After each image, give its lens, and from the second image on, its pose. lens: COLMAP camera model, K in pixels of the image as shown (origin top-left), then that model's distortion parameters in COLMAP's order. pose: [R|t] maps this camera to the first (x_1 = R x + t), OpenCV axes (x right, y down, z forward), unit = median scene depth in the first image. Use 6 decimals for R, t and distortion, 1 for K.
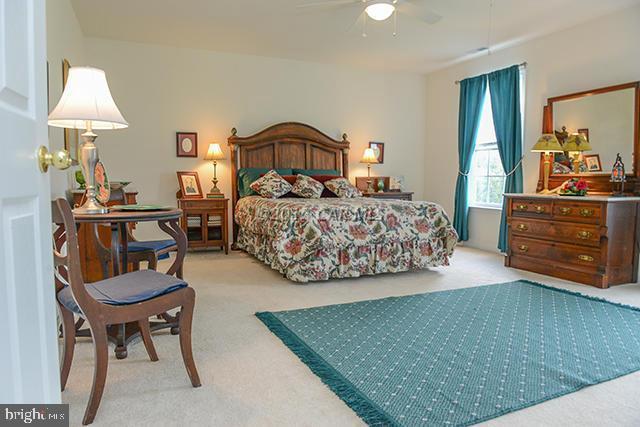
lens RADIAL K [[439.0, 0, 315.6], [0, 439.0, 211.6], [0, 0, 1]] dist [-0.047428, -0.004244]
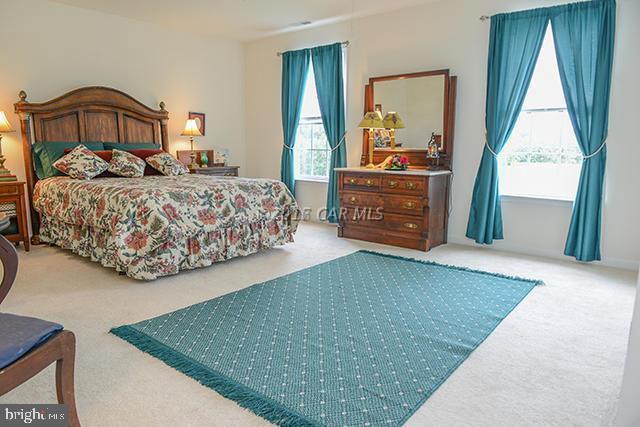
lens RADIAL K [[439.0, 0, 318.5], [0, 439.0, 213.5], [0, 0, 1]] dist [-0.047428, -0.004244]
pose [[0.891858, -0.066848, 0.447349, -0.094434], [0.030728, 0.995688, 0.087528, -0.029990], [-0.451271, -0.064317, 0.890066, 0.079703]]
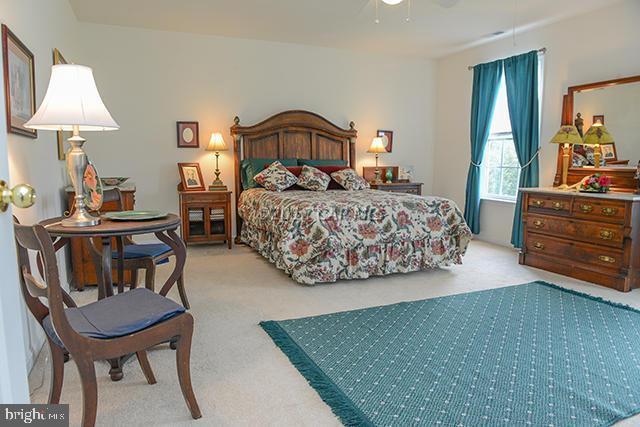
lens RADIAL K [[439.0, 0, 314.1], [0, 439.0, 214.8], [0, 0, 1]] dist [-0.047428, -0.004244]
pose [[0.999919, 0.002679, -0.012428, -0.006537], [-0.002072, 0.998818, 0.048563, -0.031785], [0.012543, -0.048533, 0.998743, 0.046882]]
